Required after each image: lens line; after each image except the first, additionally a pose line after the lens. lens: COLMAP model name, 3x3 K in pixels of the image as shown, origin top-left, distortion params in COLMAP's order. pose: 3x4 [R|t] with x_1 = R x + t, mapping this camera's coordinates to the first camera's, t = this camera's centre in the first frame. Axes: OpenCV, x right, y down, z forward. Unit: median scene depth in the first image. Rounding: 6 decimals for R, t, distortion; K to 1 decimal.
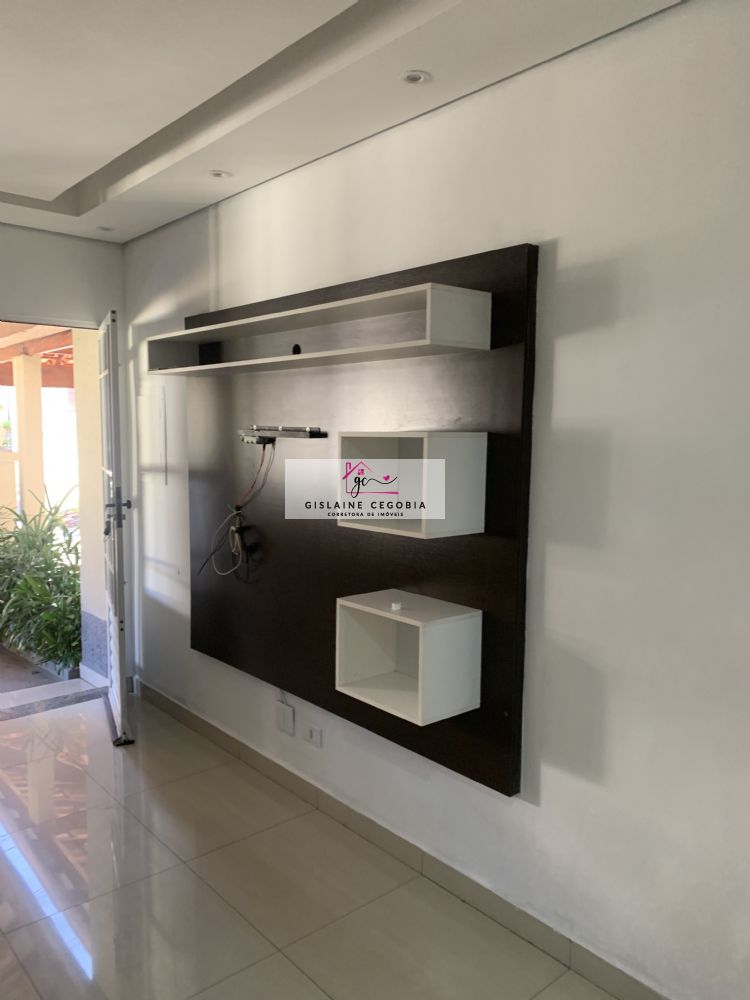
lens RADIAL K [[772.0, 0, 349.9], [0, 772.0, 502.3], [0, 0, 1]] dist [0.098425, -0.127898]
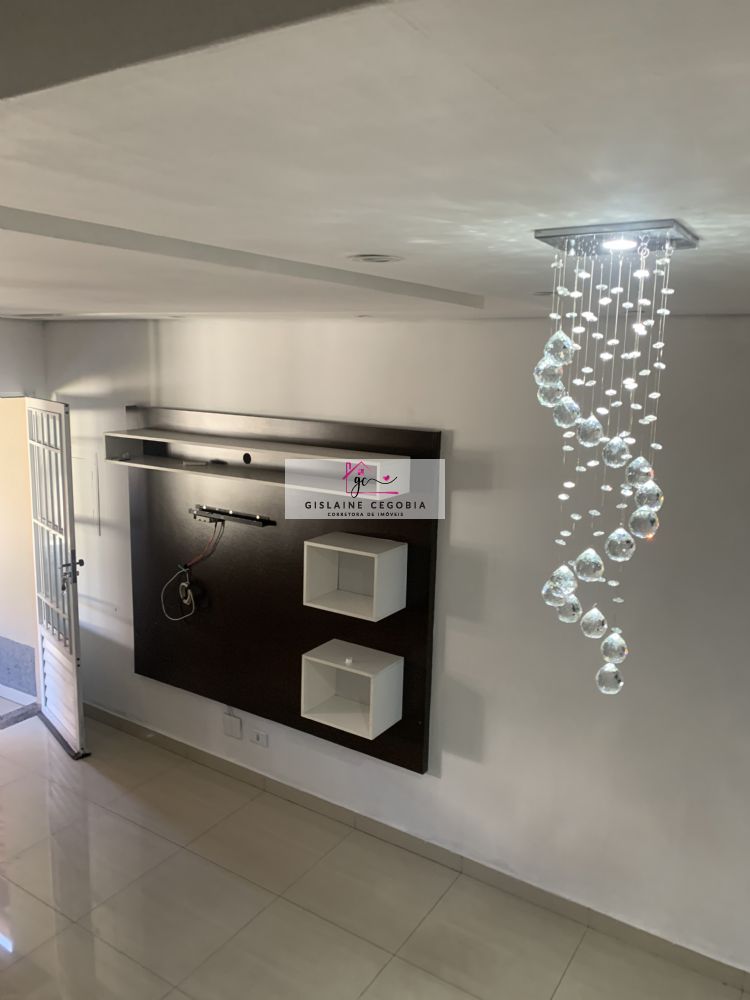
lens RADIAL K [[764.7, 0, 375.0], [0, 764.7, 500.0], [0, 0, 1]] dist [0.087258, -0.124452]
pose [[0.957100, -0.034138, 0.287741, -0.219830], [0.011548, 0.996740, 0.079844, -0.209135], [-0.289529, -0.073096, 0.954374, -0.289964]]
